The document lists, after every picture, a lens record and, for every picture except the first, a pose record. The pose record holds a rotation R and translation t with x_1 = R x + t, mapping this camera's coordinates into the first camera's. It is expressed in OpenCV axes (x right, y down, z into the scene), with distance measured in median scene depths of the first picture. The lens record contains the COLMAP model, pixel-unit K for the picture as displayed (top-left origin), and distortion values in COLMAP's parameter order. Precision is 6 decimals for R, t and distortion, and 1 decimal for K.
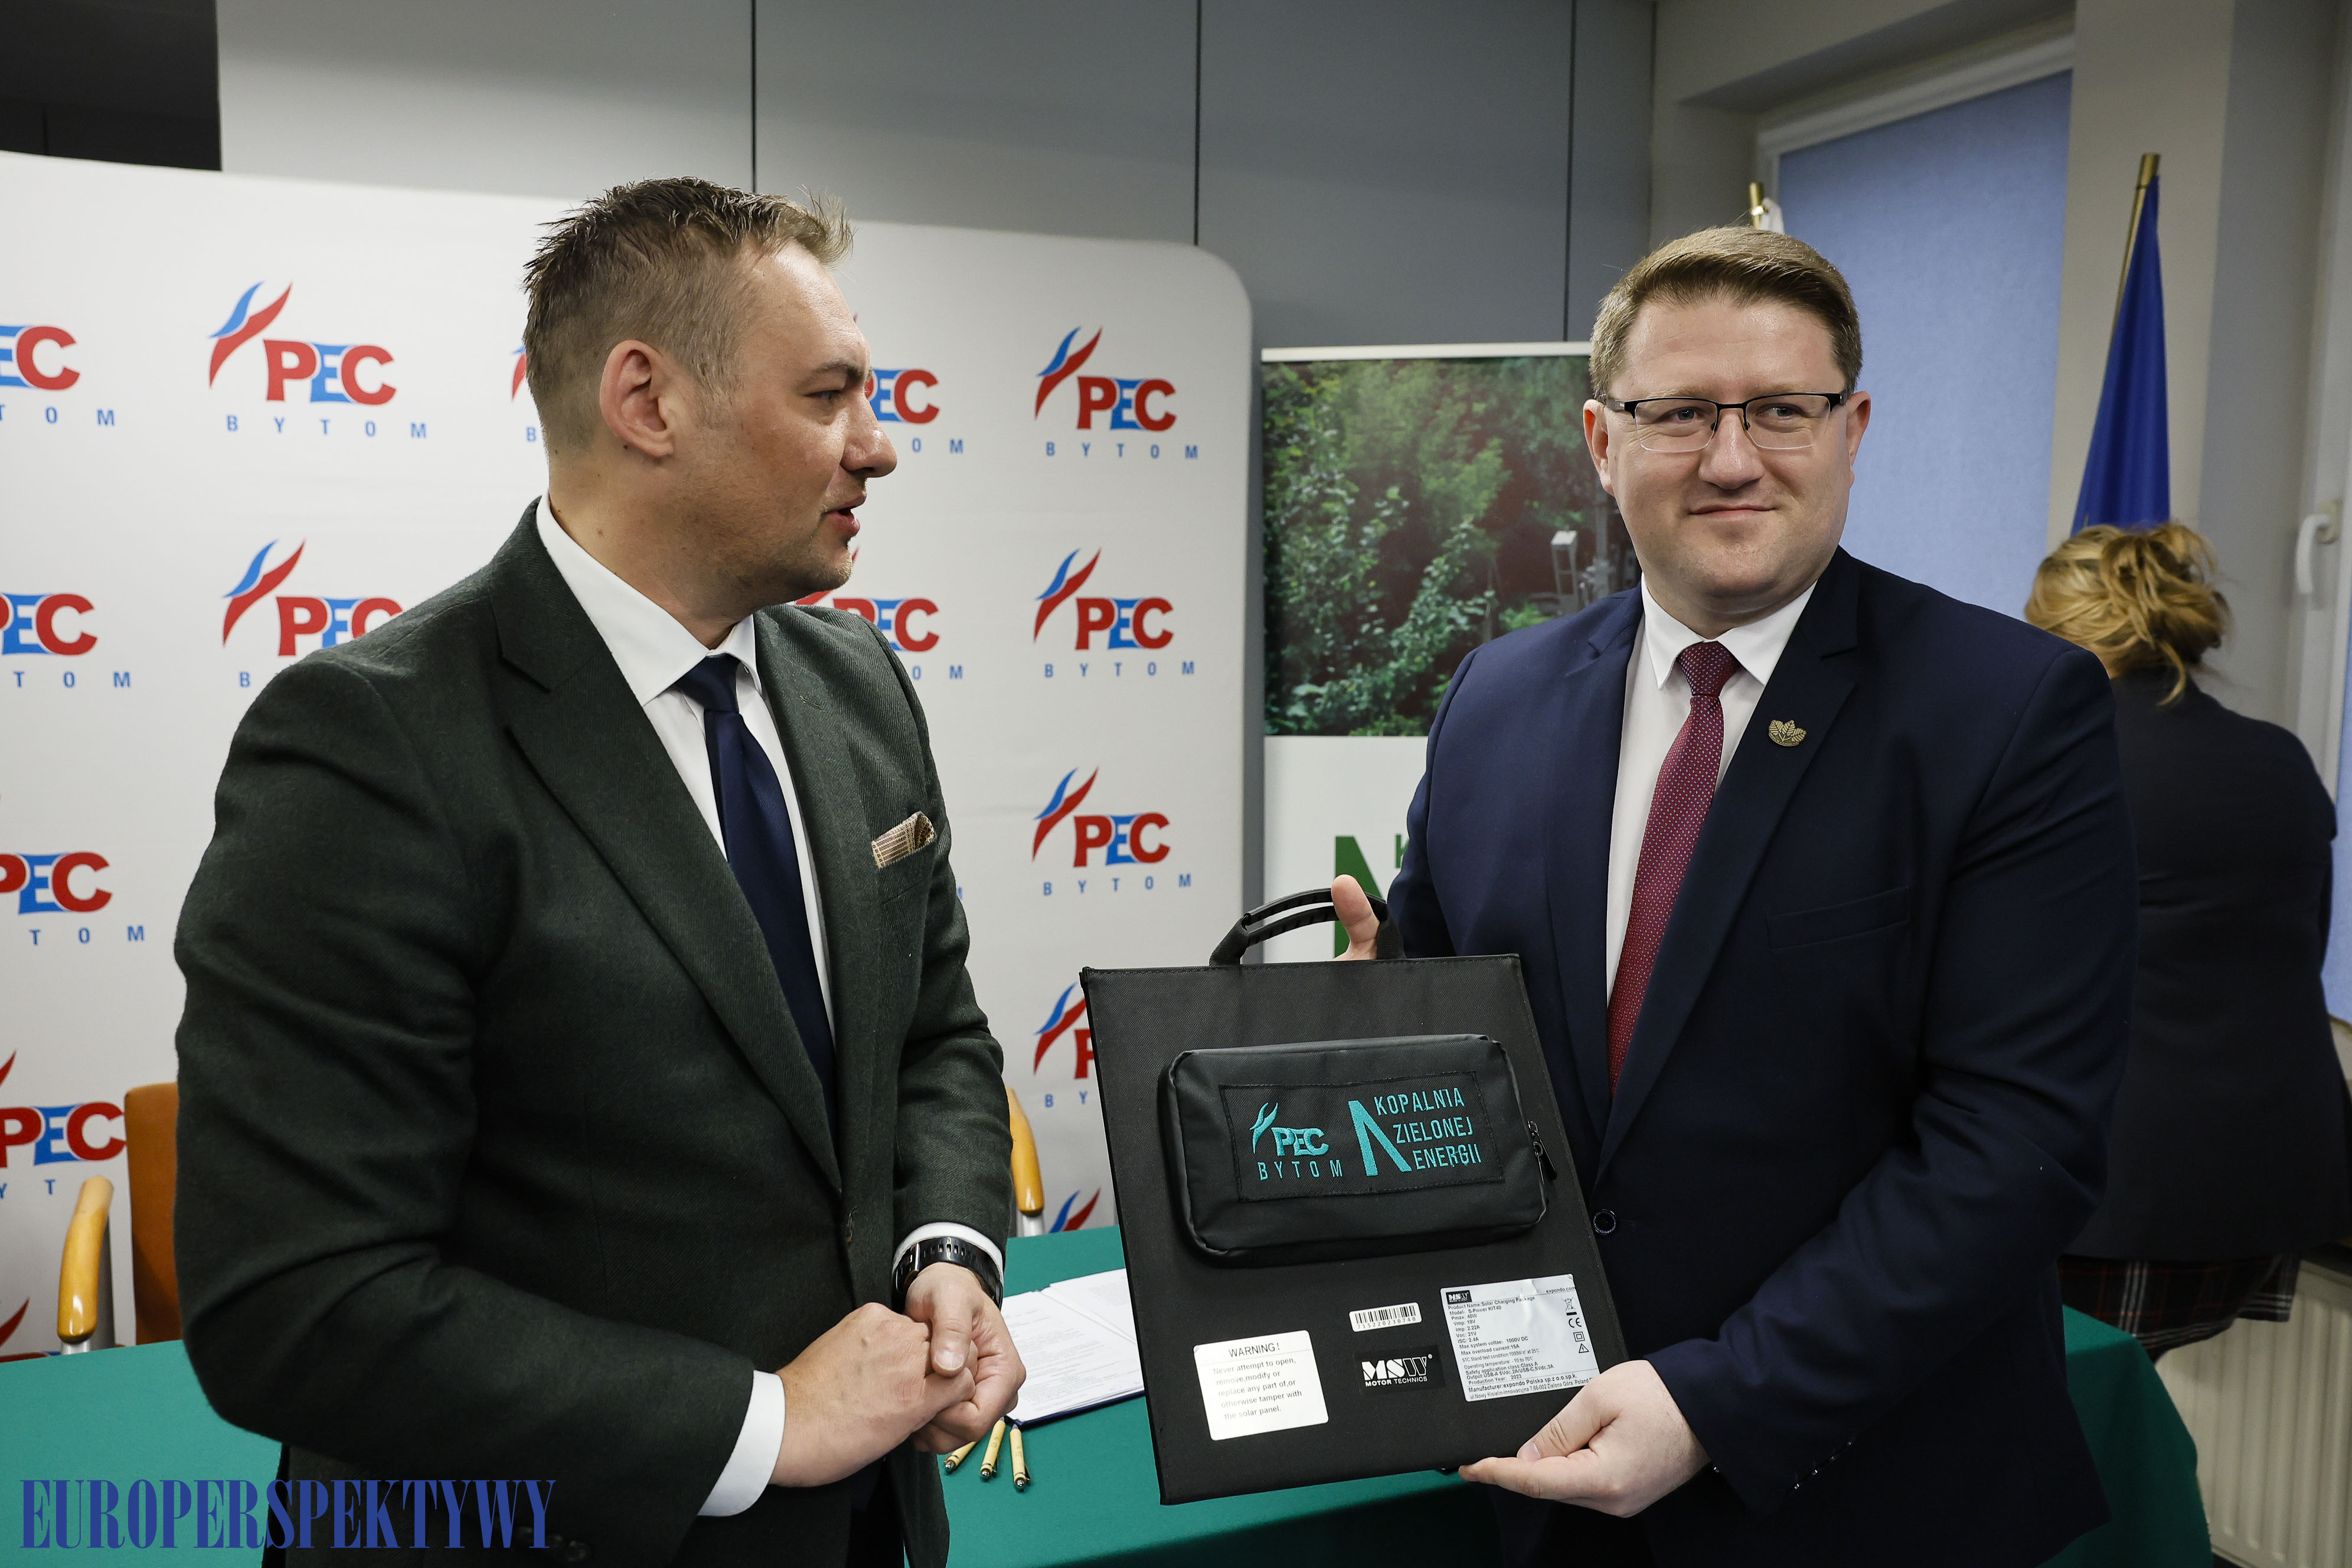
lens RADIAL K [[1845.8, 0, 1166.6], [0, 1845.8, 750.5], [0, 0, 1]] dist [-0.045694, 0.009166]
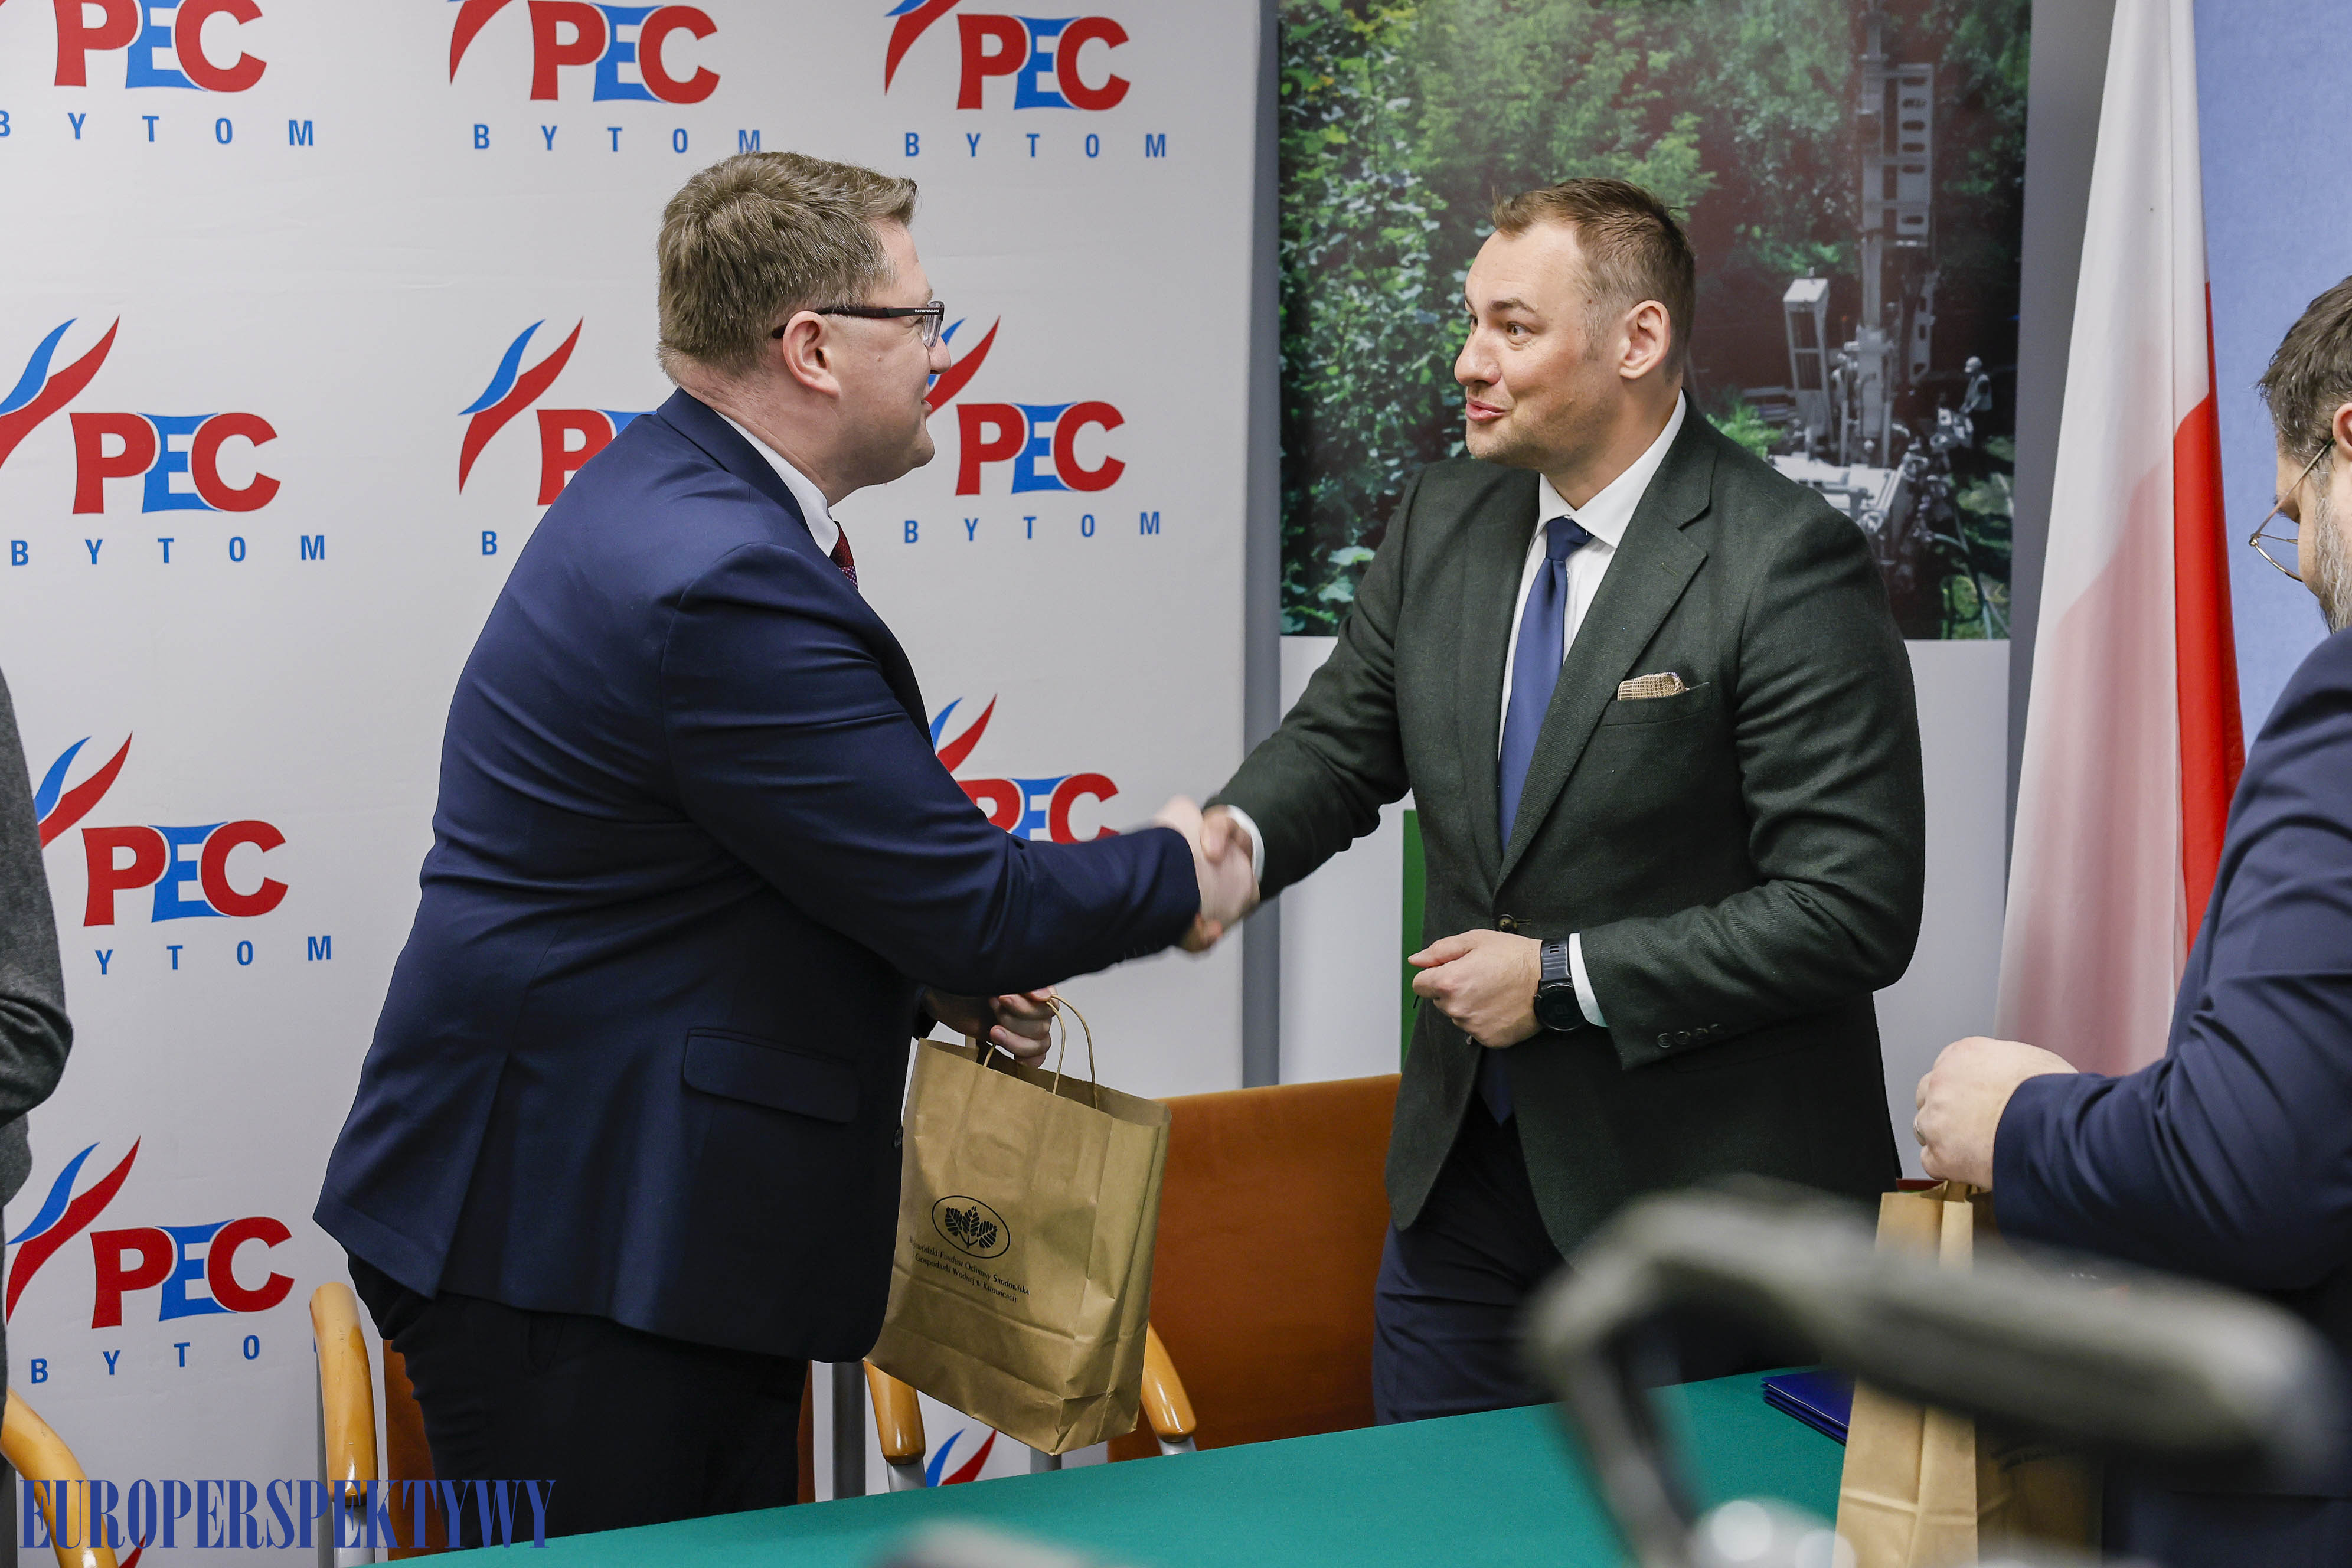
lens RADIAL K [[4096.2, 0, 1170.3], [0, 4096.2, 743.2], [0, 0, 1]] dist [0.215901, 0.108935]
pose [[0.999680, -0.000003, 0.025293, -0.014504], [-0.000805, 0.999489, 0.031958, -0.016591], [-0.025280, -0.031968, 0.999169, -0.295340]]
